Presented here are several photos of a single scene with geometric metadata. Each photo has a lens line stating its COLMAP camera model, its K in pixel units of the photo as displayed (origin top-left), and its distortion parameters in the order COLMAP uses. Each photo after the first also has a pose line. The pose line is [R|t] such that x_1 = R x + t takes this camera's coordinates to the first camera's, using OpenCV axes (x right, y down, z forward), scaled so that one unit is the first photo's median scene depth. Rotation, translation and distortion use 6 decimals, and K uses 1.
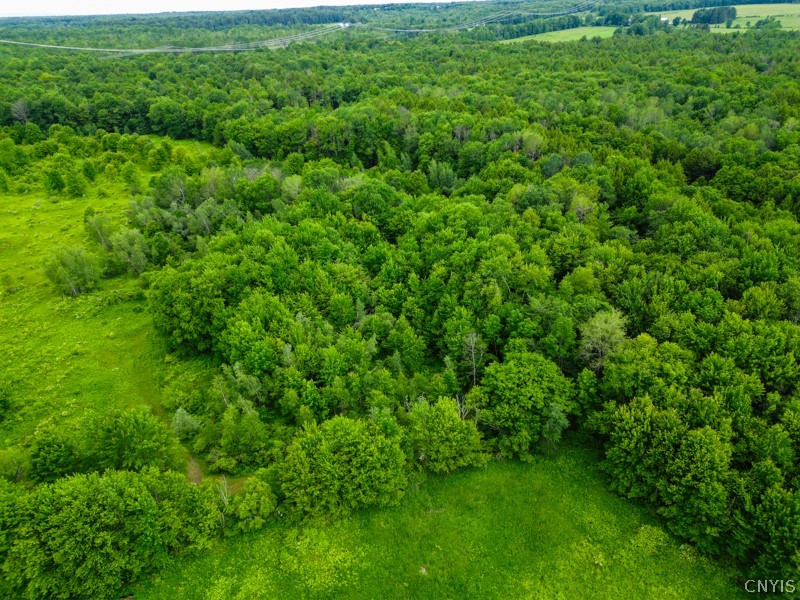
lens RADIAL K [[560.9, 0, 399.9], [0, 560.9, 299.5], [0, 0, 1]] dist [0.065279, -0.052213]
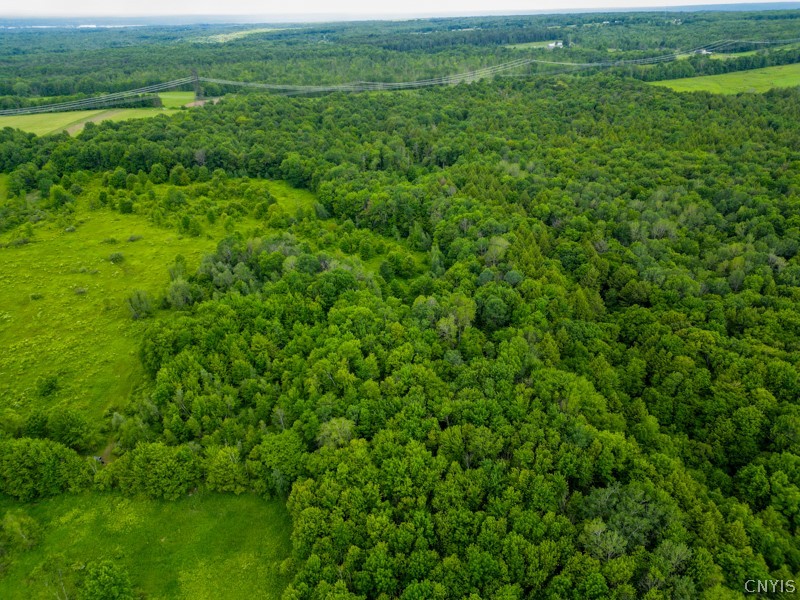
lens RADIAL K [[560.9, 0, 398.7], [0, 560.9, 297.5], [0, 0, 1]] dist [0.065279, -0.052213]
pose [[0.923028, 0.178364, -0.340889, 0.782537], [-0.178388, 0.983454, 0.031553, -0.302275], [0.340876, 0.031686, 0.939574, -0.302577]]
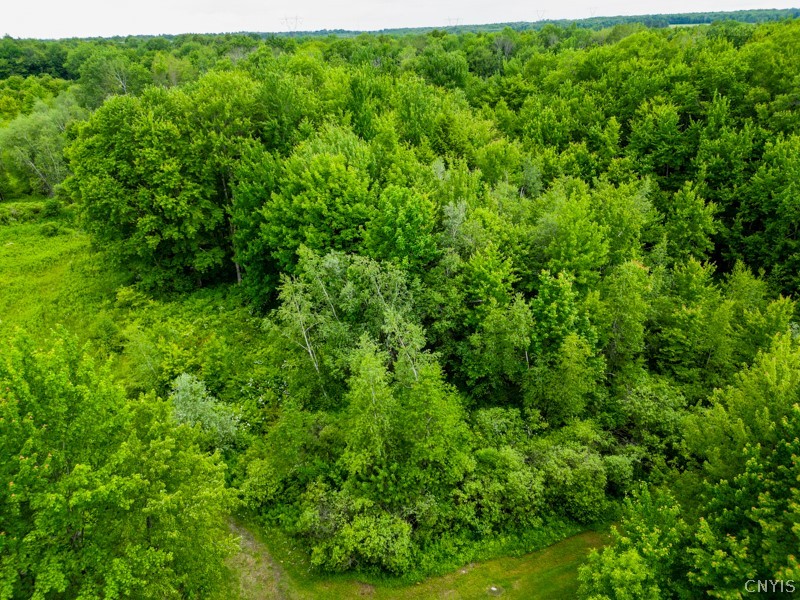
lens RADIAL K [[560.9, 0, 400.6], [0, 560.9, 300.7], [0, 0, 1]] dist [0.065279, -0.052213]
pose [[0.992743, -0.052042, 0.108411, -0.243225], [0.057872, 0.997003, -0.051343, 0.141697], [-0.105414, 0.057244, 0.992779, 0.538019]]
